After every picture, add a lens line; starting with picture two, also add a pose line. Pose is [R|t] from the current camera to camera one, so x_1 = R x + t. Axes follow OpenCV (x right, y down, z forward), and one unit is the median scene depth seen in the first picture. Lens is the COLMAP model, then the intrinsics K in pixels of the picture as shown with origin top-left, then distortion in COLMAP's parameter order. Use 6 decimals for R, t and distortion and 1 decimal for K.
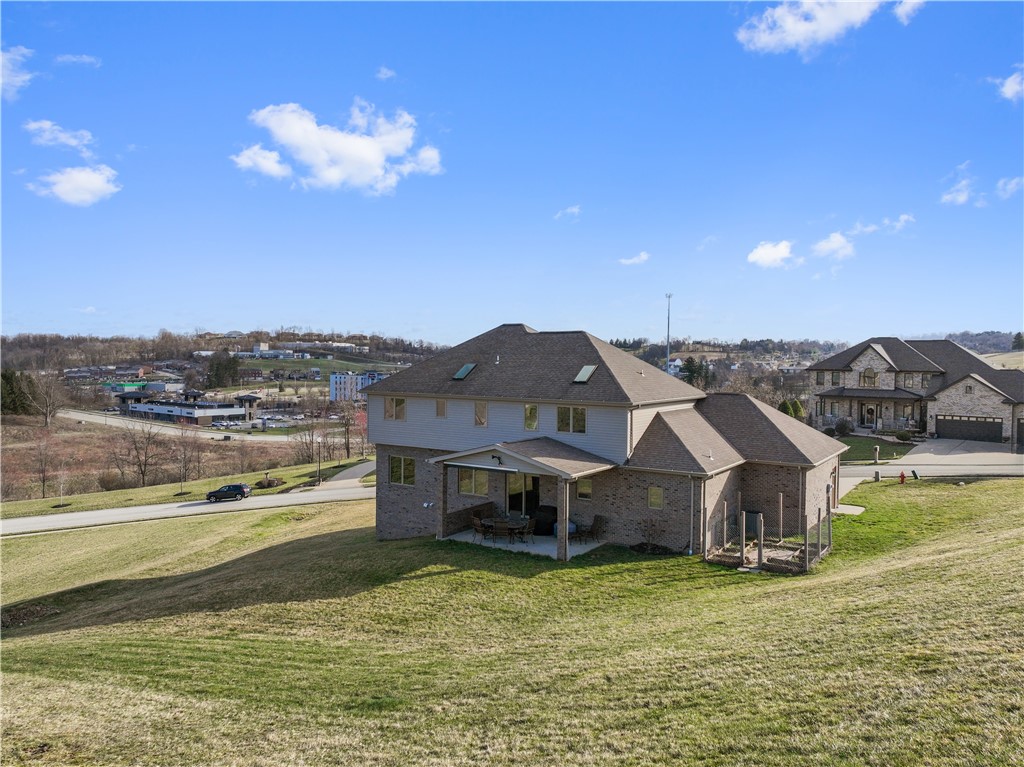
lens RADIAL K [[727.4, 0, 512.0], [0, 727.4, 383.5], [0, 0, 1]] dist [0.001845, 0.001889]
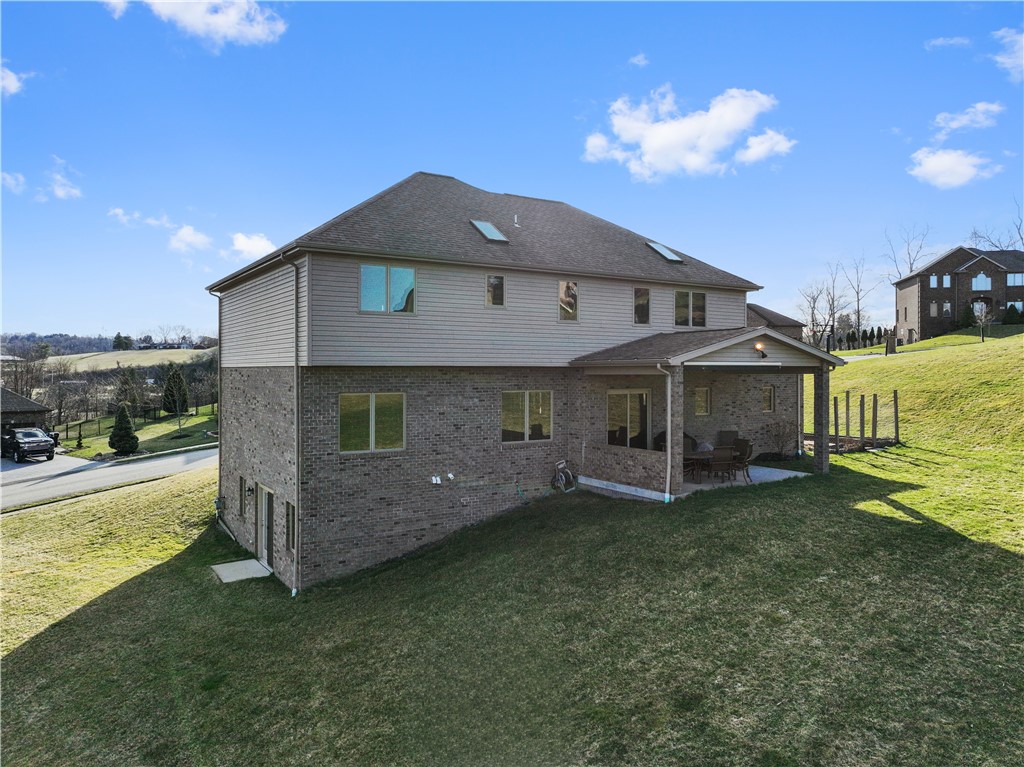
lens RADIAL K [[727.4, 0, 512.0], [0, 727.4, 383.5], [0, 0, 1]] dist [0.001845, 0.001889]
pose [[0.414498, -0.028837, 0.909593, -0.673119], [0.032608, 0.999327, 0.016822, 0.109422], [-0.909466, 0.022687, 0.415159, 0.880378]]
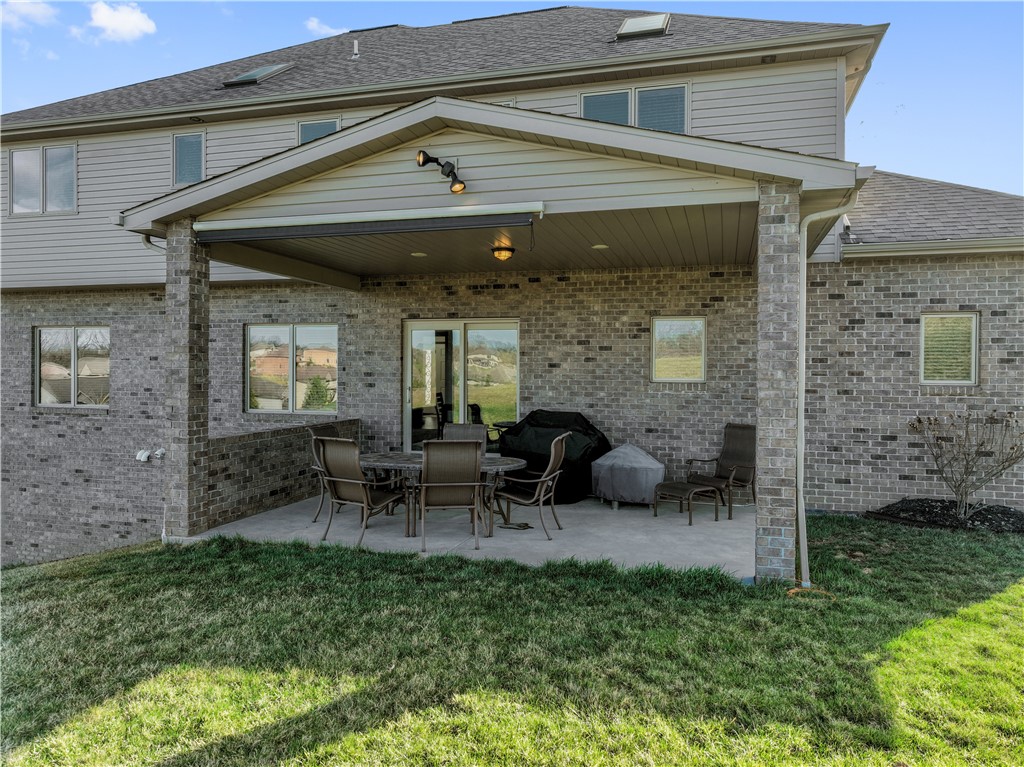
lens RADIAL K [[727.4, 0, 512.0], [0, 727.4, 383.5], [0, 0, 1]] dist [0.001845, 0.001889]
pose [[0.953603, -0.010204, 0.300895, -0.064745], [0.013079, 0.999886, -0.007542, 0.163797], [-0.300784, 0.011128, 0.953627, 0.730277]]
